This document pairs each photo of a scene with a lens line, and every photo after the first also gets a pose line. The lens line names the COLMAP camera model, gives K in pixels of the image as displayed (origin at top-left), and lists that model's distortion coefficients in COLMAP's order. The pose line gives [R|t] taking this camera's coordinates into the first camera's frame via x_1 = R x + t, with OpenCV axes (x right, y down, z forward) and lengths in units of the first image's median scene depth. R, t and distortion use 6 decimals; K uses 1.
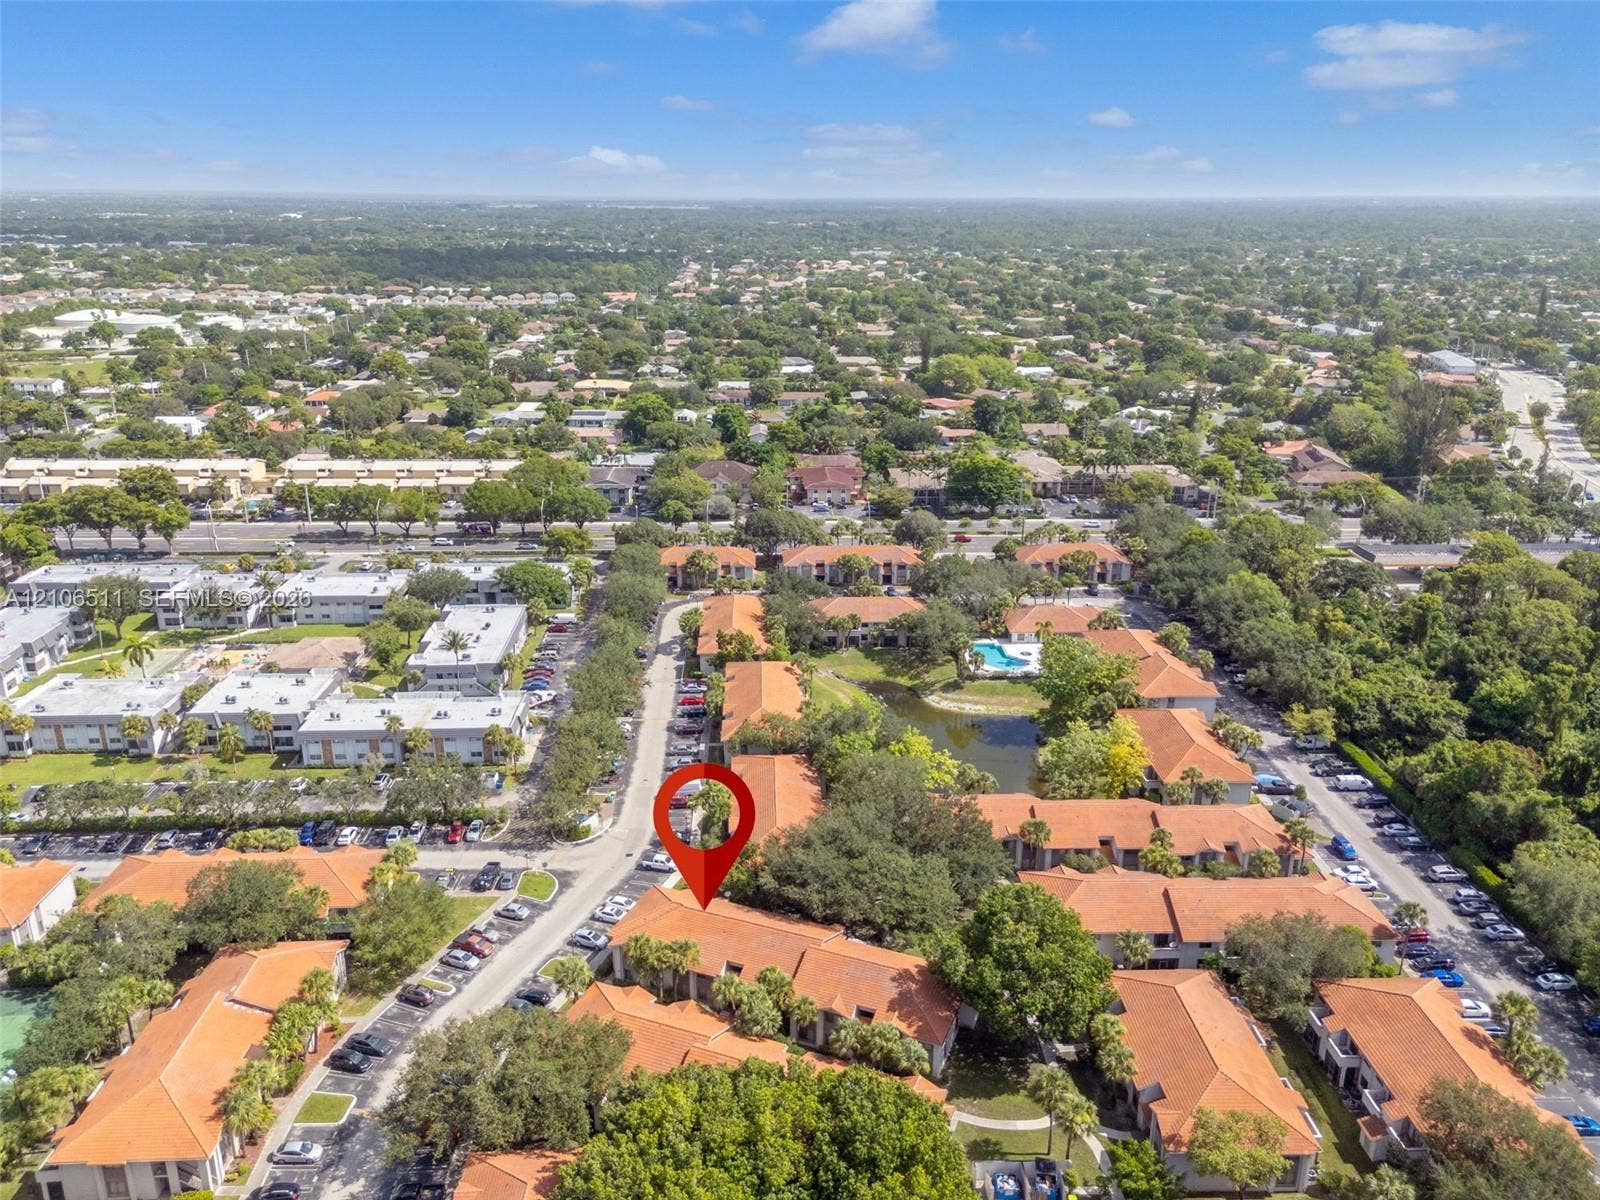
lens RADIAL K [[1212.7, 0, 800.0], [0, 1212.7, 600.0], [0, 0, 1]] dist [0.039708, -0.000674]
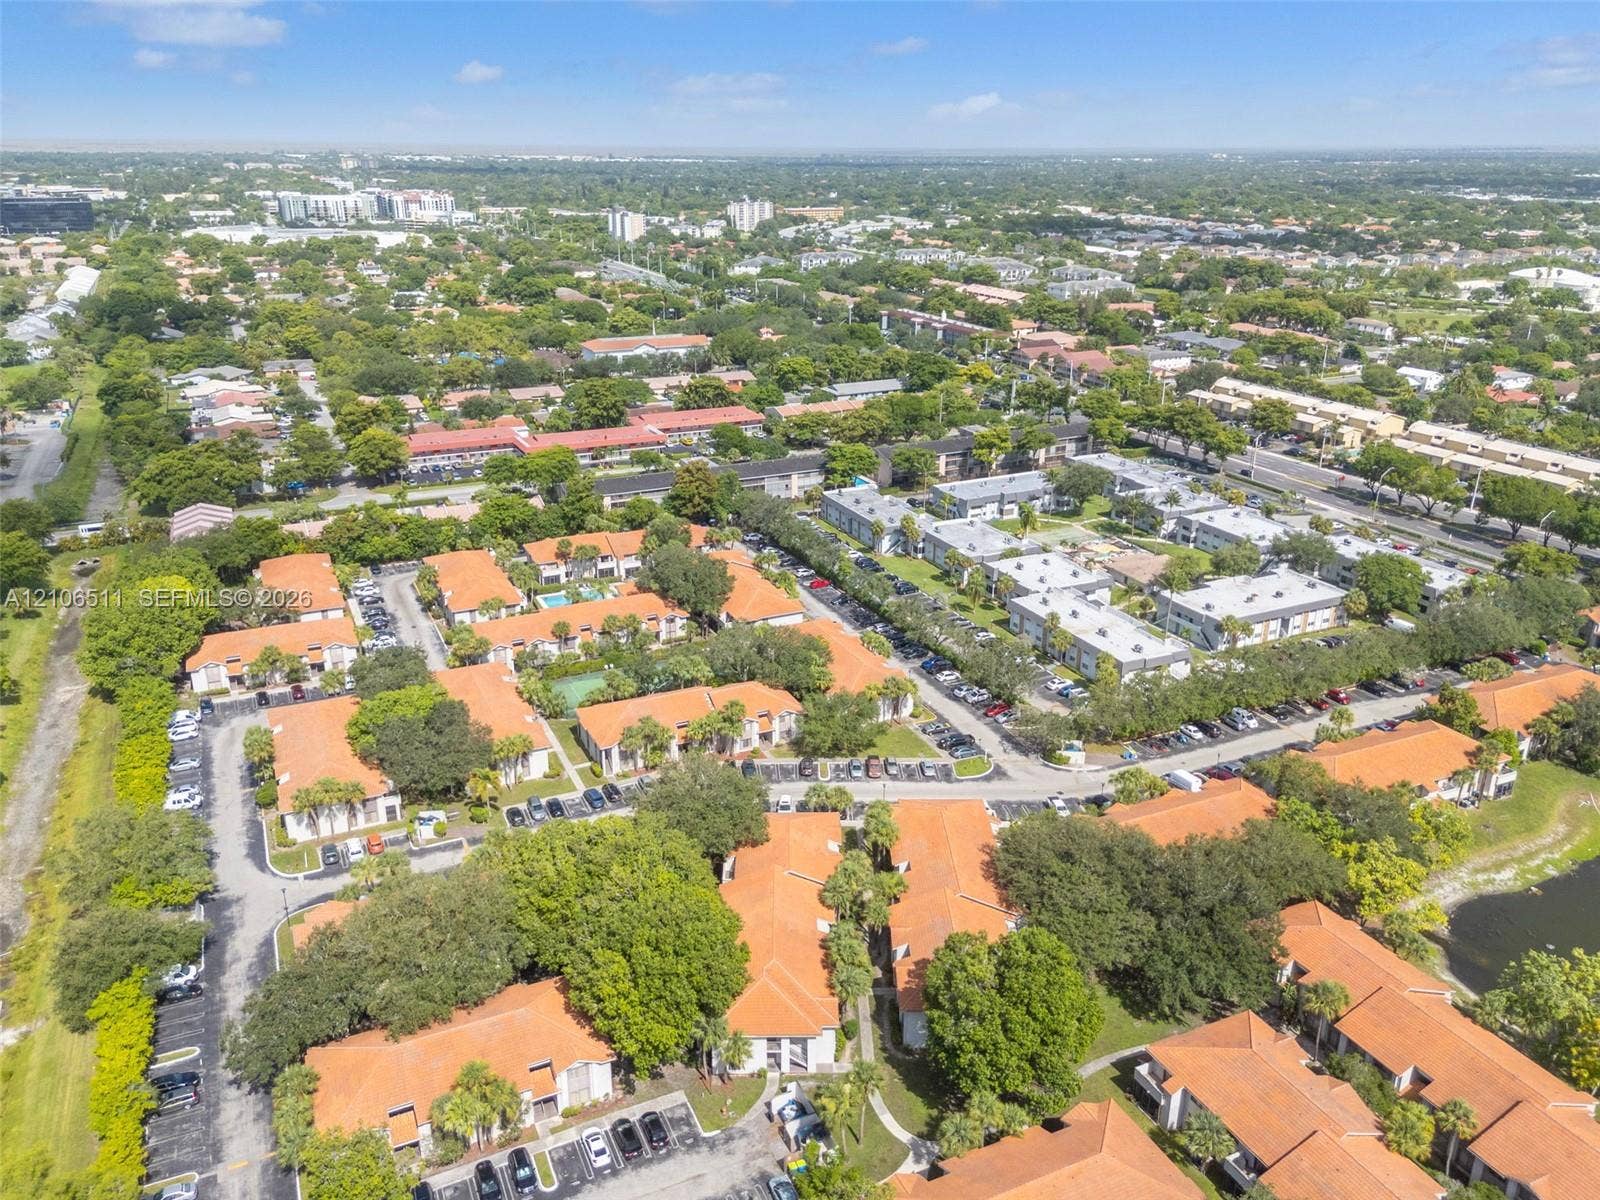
lens RADIAL K [[1212.7, 0, 800.0], [0, 1212.7, 600.0], [0, 0, 1]] dist [0.039708, -0.000674]
pose [[0.367893, 0.315475, -0.874717, 0.481382], [-0.289968, 0.932704, 0.214433, -0.075610], [0.883501, 0.174752, 0.434613, 0.250905]]
